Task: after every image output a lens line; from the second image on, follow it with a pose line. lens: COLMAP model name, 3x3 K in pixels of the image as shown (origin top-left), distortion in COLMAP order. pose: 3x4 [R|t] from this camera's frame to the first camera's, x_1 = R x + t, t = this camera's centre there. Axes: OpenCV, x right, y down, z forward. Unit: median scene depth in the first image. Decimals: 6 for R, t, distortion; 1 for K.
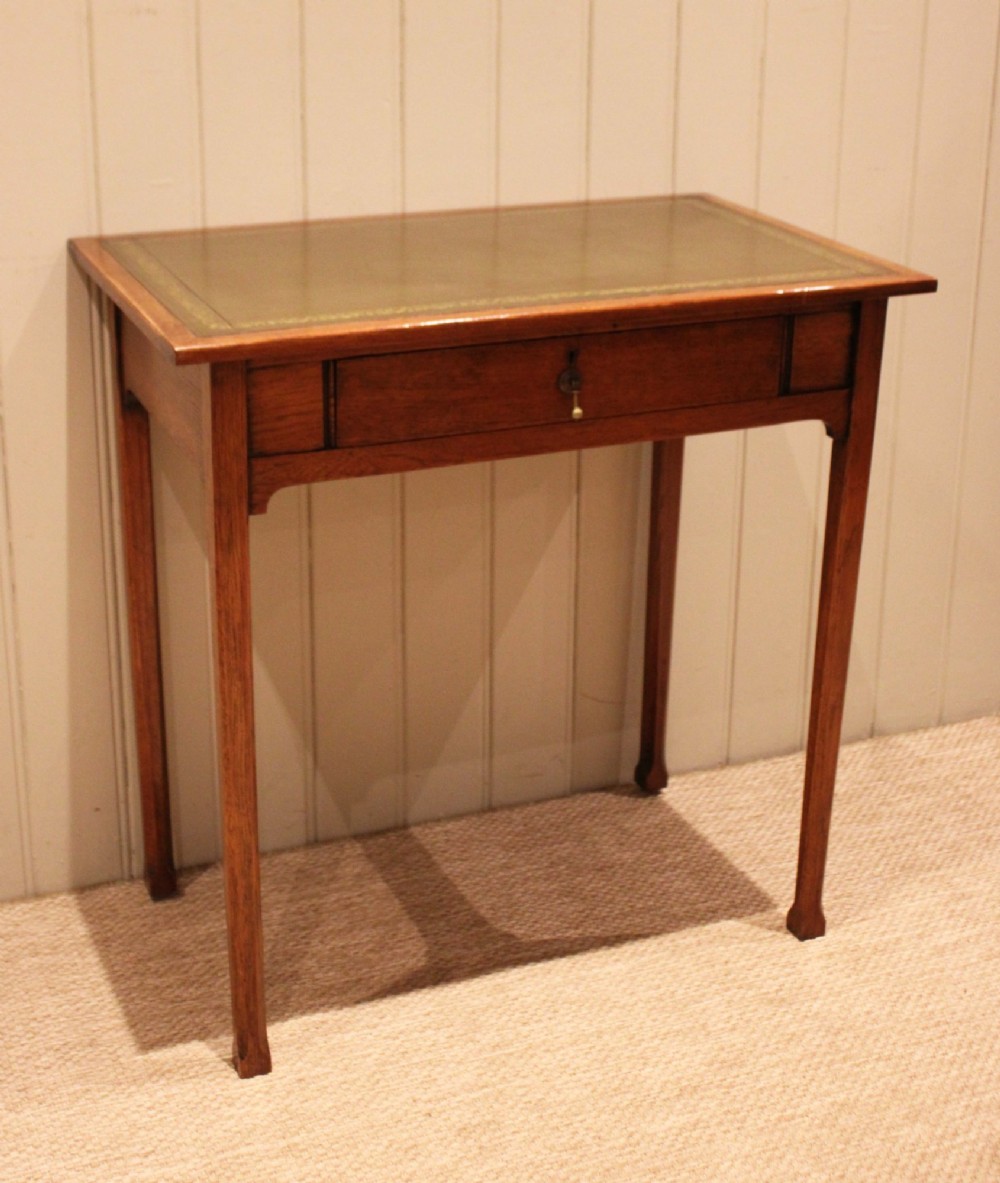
lens RADIAL K [[1838.5, 0, 379.7], [0, 1838.5, 419.3], [0, 0, 1]] dist [-0.058518, 0.076303]
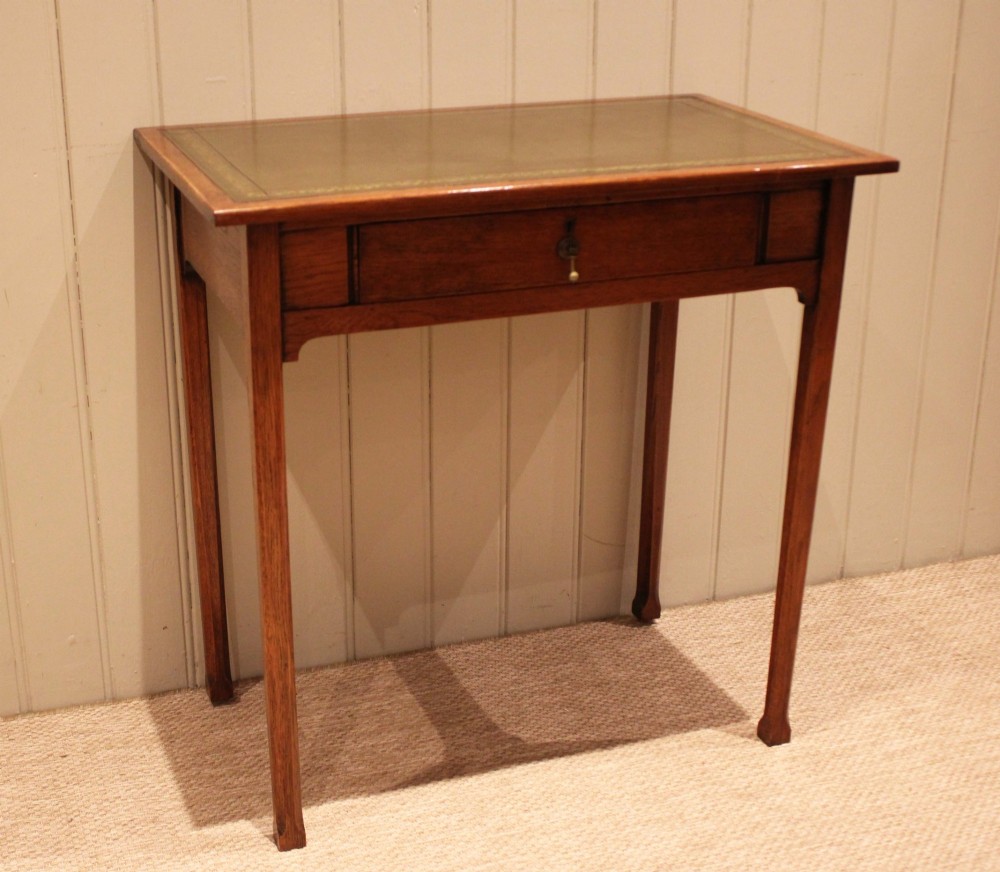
lens RADIAL K [[1562.6, 0, 377.3], [0, 1562.6, 436.2], [0, 0, 1]] dist [-0.098899, 0.130013]
pose [[0.999052, 0.007902, -0.042801, 0.023879], [-0.005131, 0.997908, 0.064452, 0.028510], [0.043221, -0.064171, 0.997003, 0.027094]]
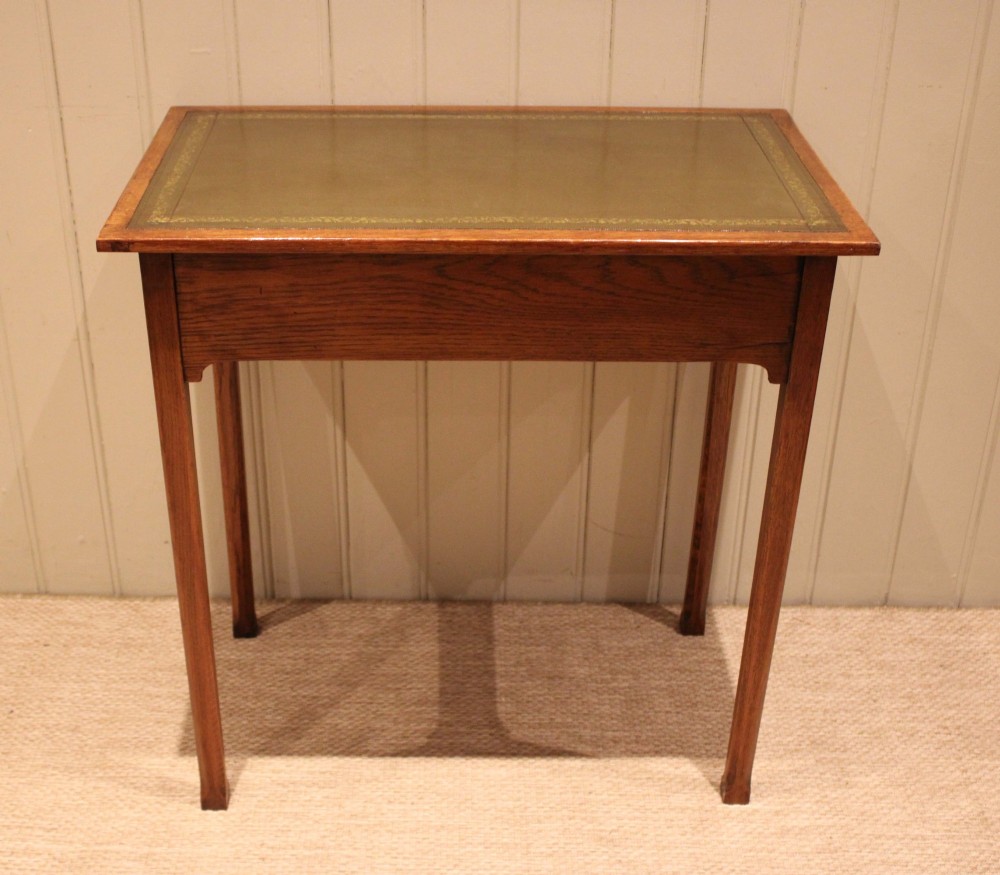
lens RADIAL K [[1467.0, 0, 407.3], [0, 1467.0, 428.3], [0, 0, 1]] dist [-0.103240, 0.128834]
pose [[0.928505, 0.182022, -0.323644, 0.333002], [-0.108135, 0.966379, 0.233276, -0.123926], [0.355225, -0.181601, 0.916971, 0.157945]]
